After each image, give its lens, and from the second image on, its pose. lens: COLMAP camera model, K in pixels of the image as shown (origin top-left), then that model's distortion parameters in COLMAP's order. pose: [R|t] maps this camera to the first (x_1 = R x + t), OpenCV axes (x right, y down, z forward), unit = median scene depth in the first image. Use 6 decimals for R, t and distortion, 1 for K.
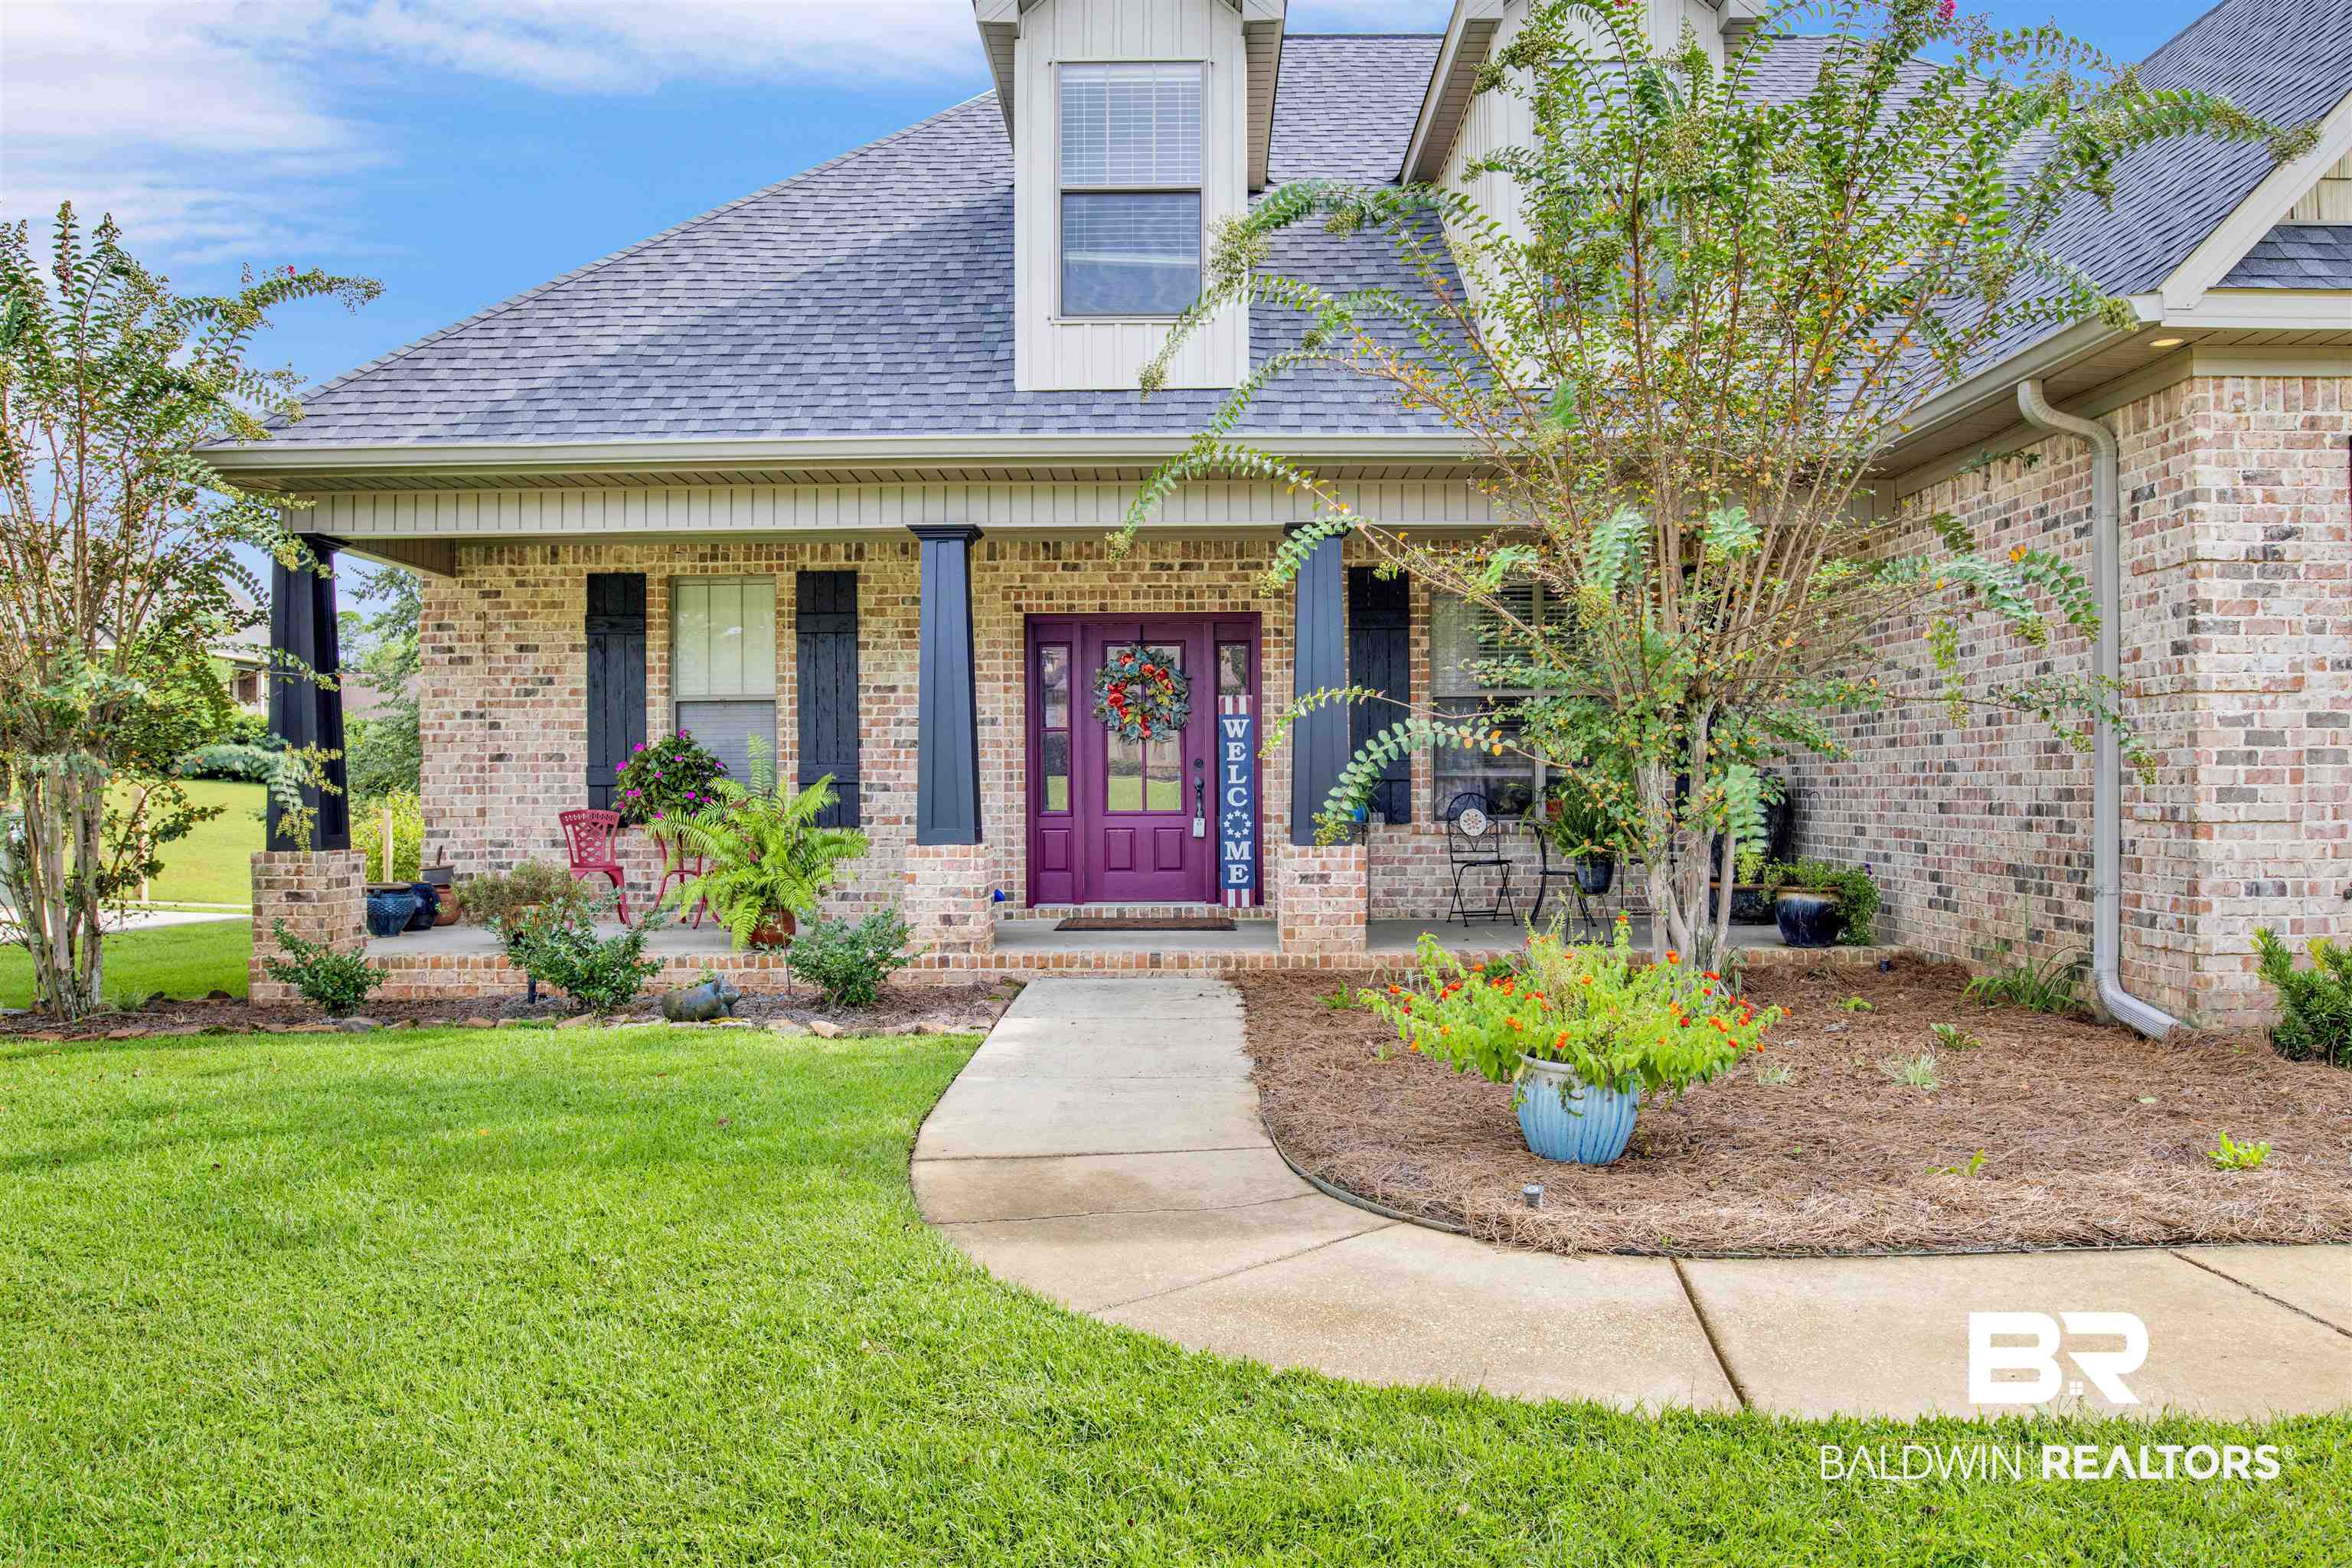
lens RADIAL K [[1582.0, 0, 1159.5], [0, 1582.0, 784.0], [0, 0, 1]] dist [-0.064402, 0.022579]
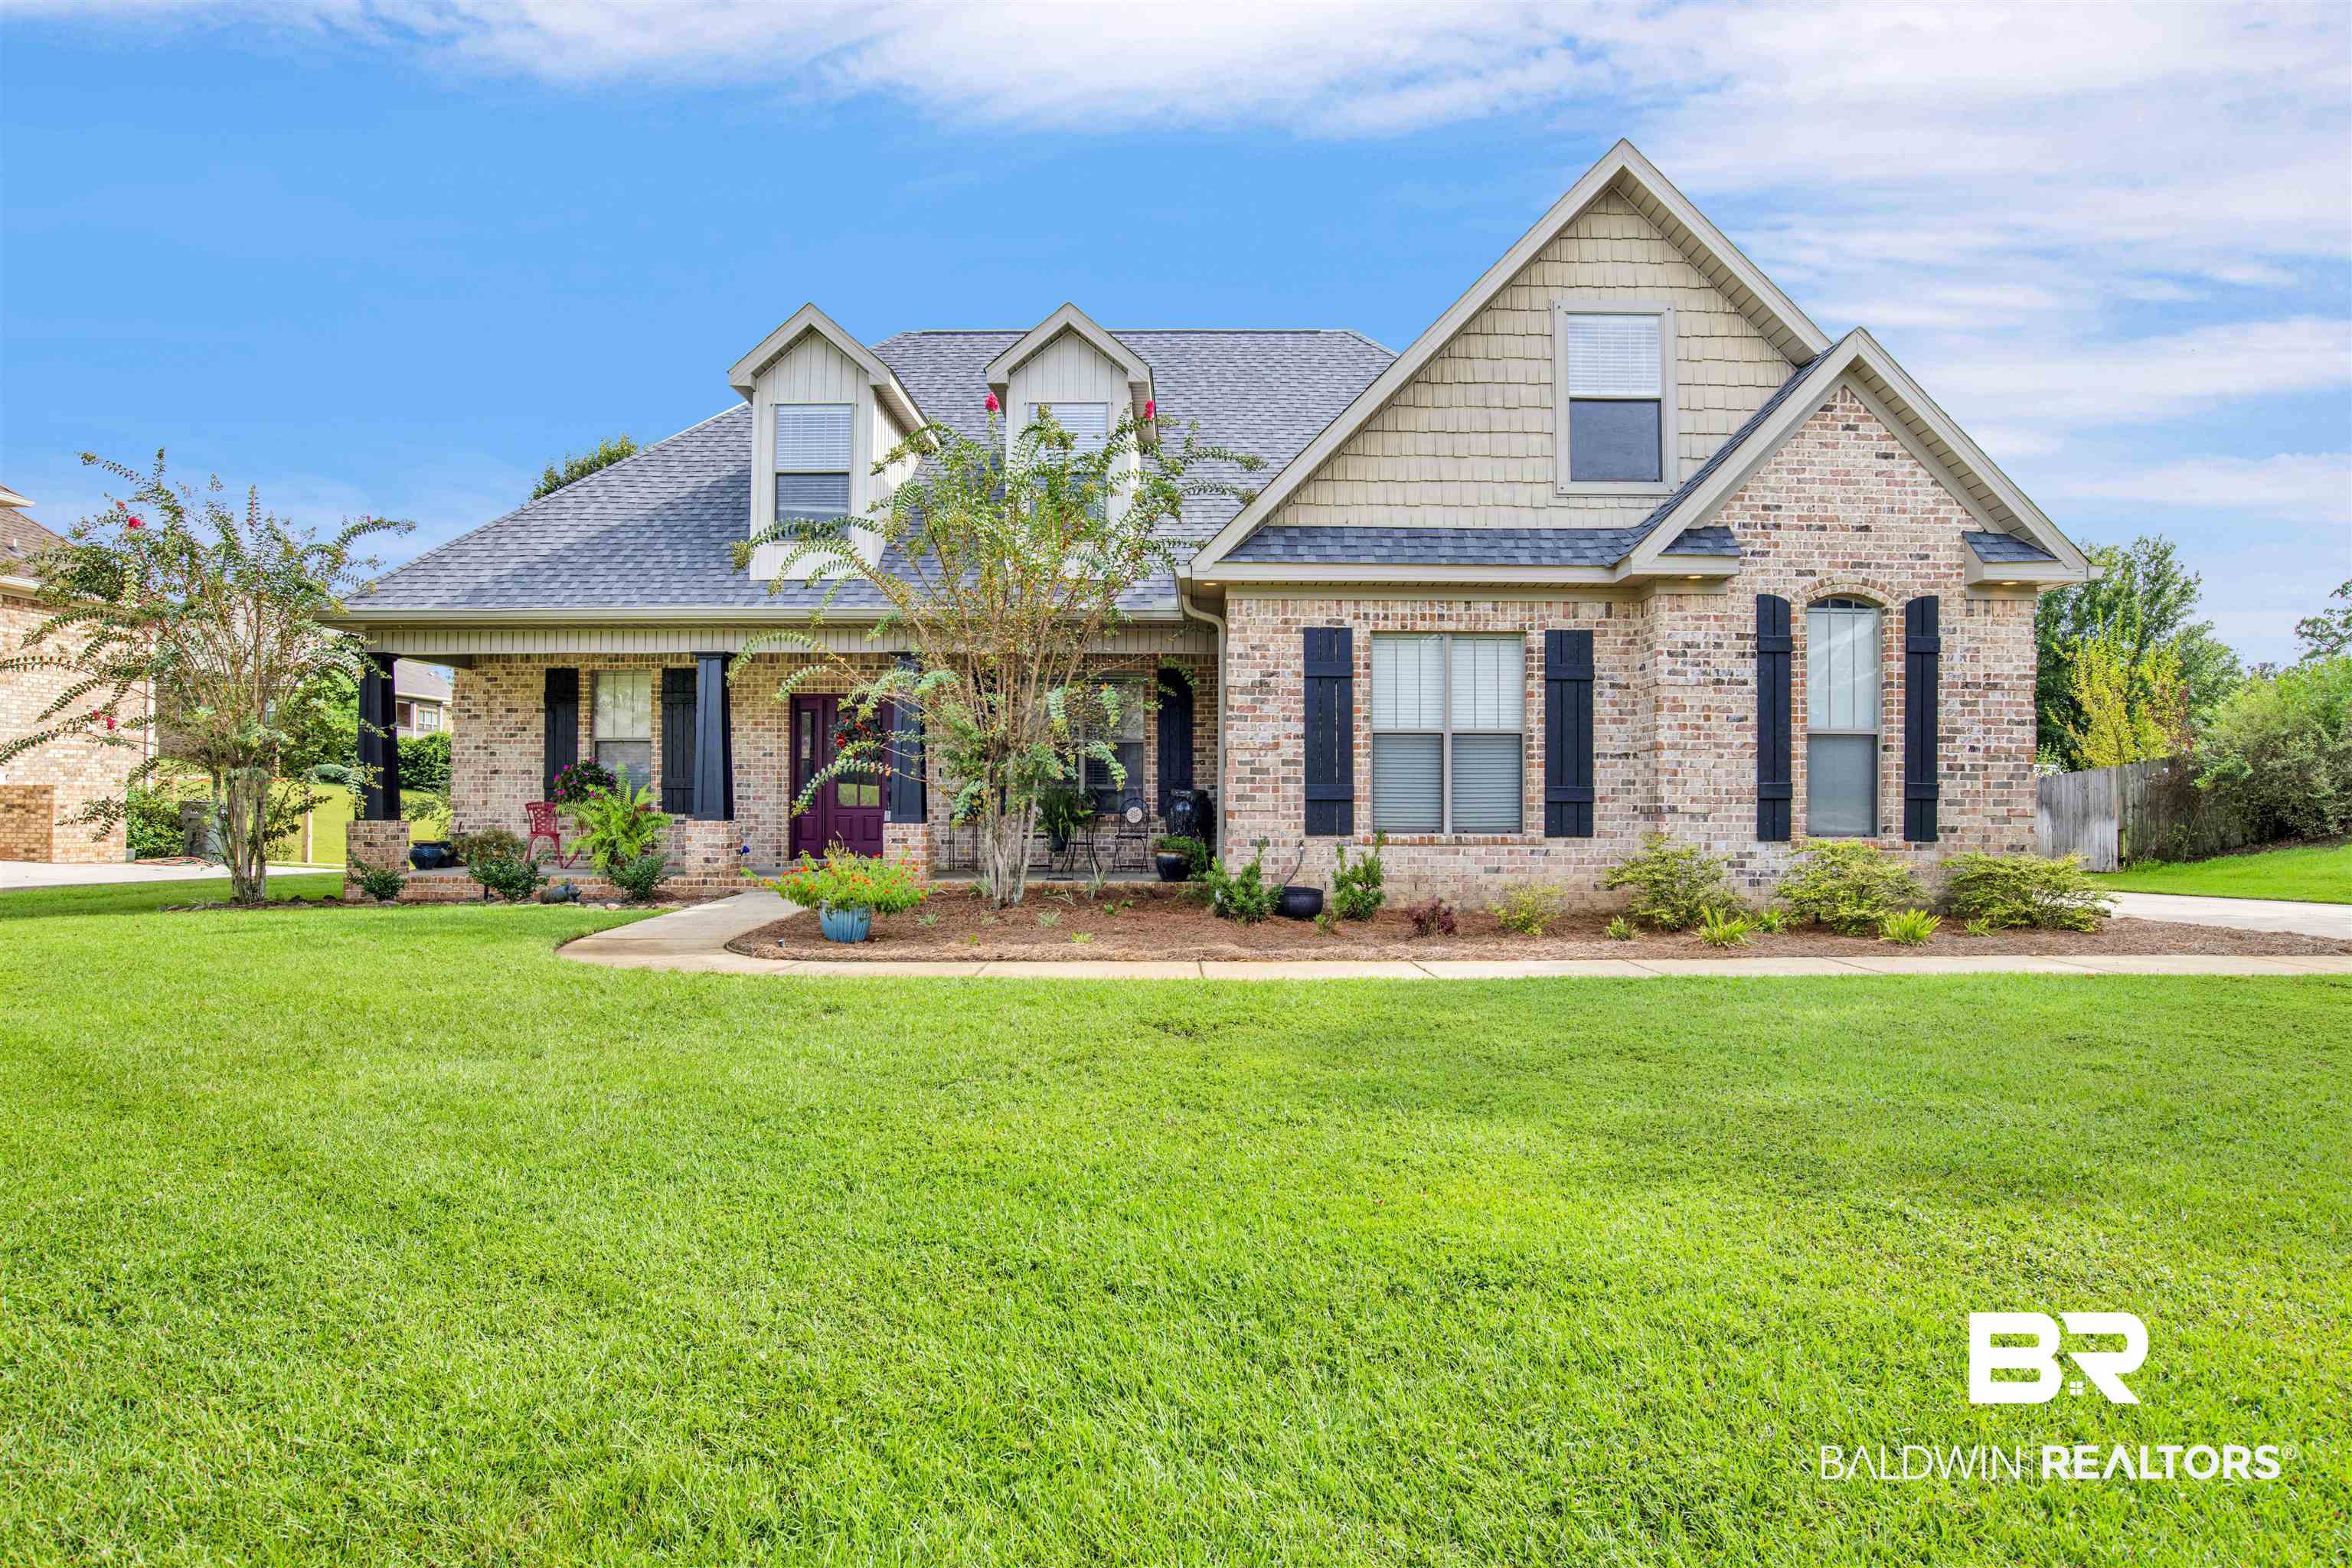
lens RADIAL K [[1379.9, 0, 1197.7], [0, 1379.9, 780.1], [0, 0, 1]] dist [-0.060290, 0.020063]
pose [[0.999876, 0.010434, -0.011778, 0.471638], [-0.010611, 0.999831, -0.015035, 0.008420], [0.011619, 0.015158, 0.999818, -0.635772]]
